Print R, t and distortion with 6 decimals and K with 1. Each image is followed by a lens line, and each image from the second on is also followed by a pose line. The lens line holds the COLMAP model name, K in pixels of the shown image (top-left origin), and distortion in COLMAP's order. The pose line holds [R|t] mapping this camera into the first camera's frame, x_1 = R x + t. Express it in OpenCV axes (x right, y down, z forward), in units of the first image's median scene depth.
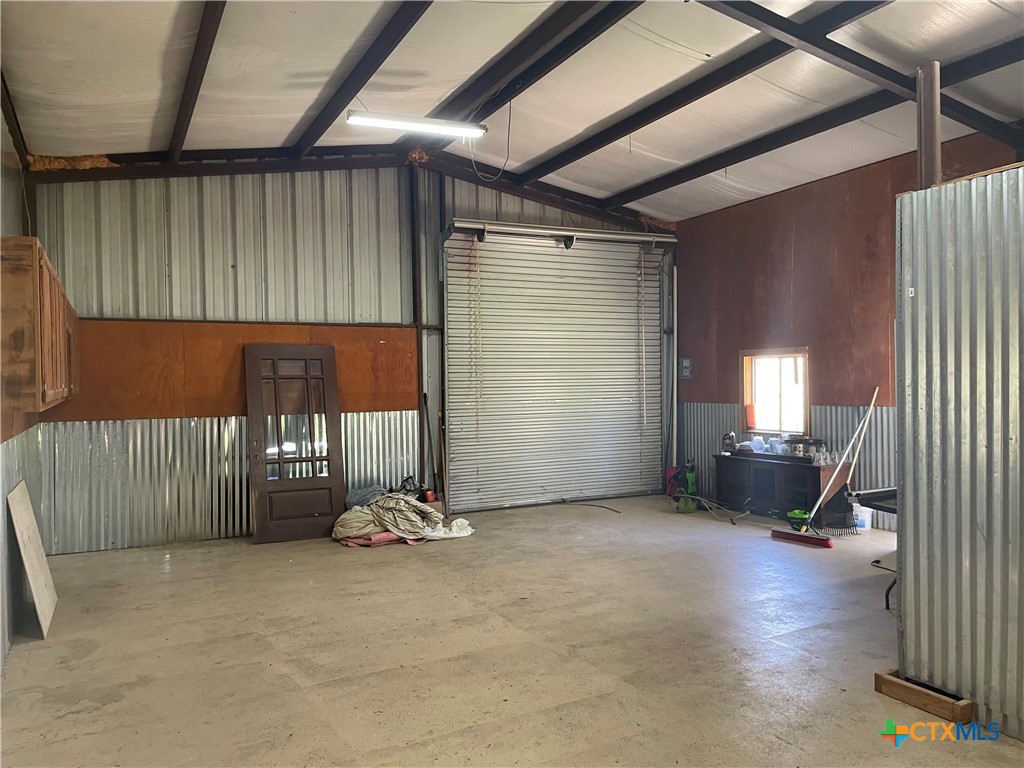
lens RADIAL K [[780.6, 0, 515.7], [0, 780.6, 388.6], [0, 0, 1]] dist [0.072484, -0.097524]
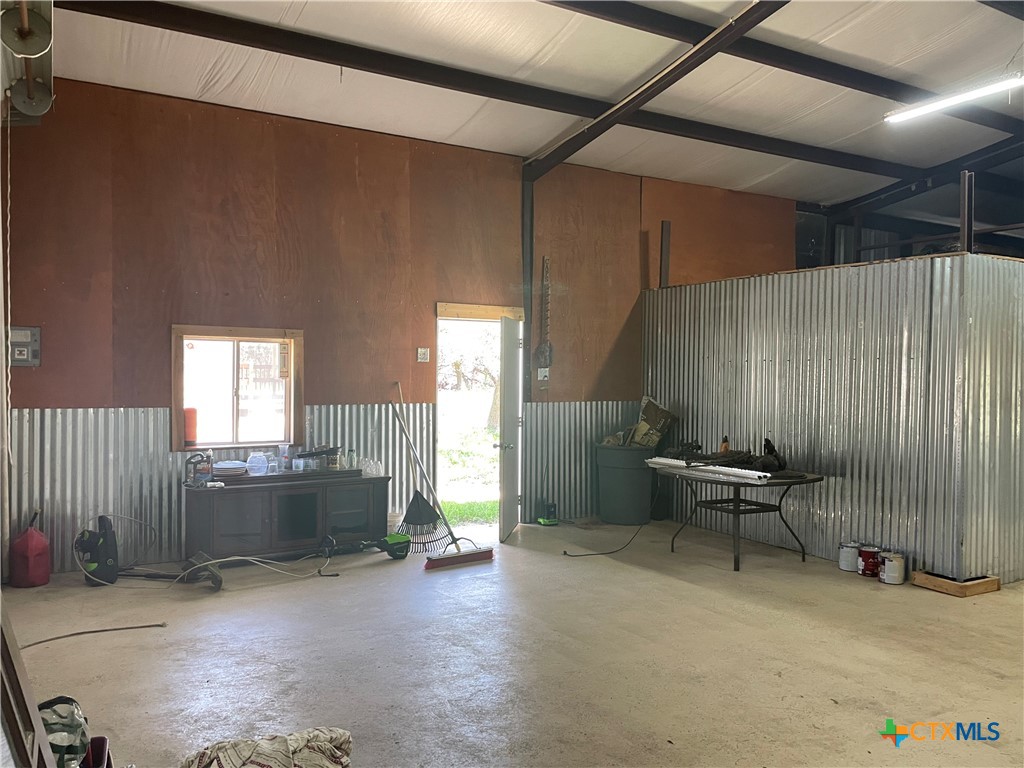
lens RADIAL K [[780.6, 0, 502.3], [0, 780.6, 382.5], [0, 0, 1]] dist [0.072484, -0.097524]
pose [[-0.041355, 0.002272, 0.999142, -0.764913], [0.000204, 0.999997, -0.002266, -0.000040], [-0.999144, 0.000111, -0.041356, 1.550393]]
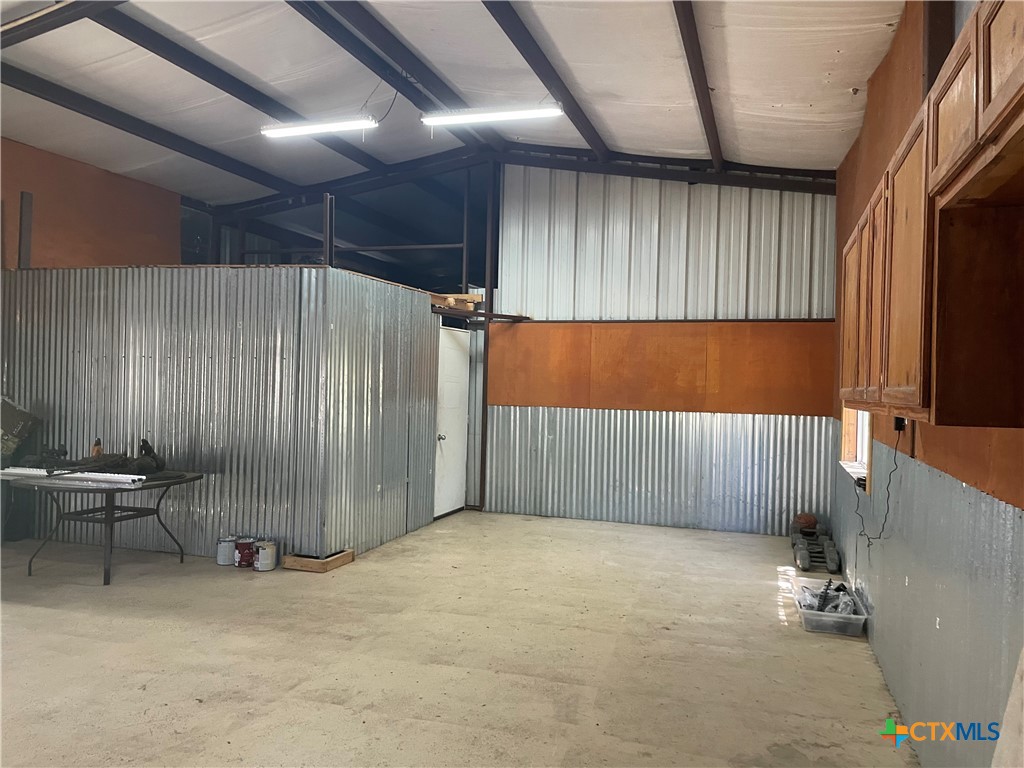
lens RADIAL K [[780.6, 0, 508.9], [0, 780.6, 375.1], [0, 0, 1]] dist [0.072484, -0.097524]
pose [[-0.703391, 0.004331, 0.710790, -0.767034], [-0.003236, 0.999952, -0.009295, -0.001224], [-0.710796, -0.008838, -0.703343, 1.524160]]
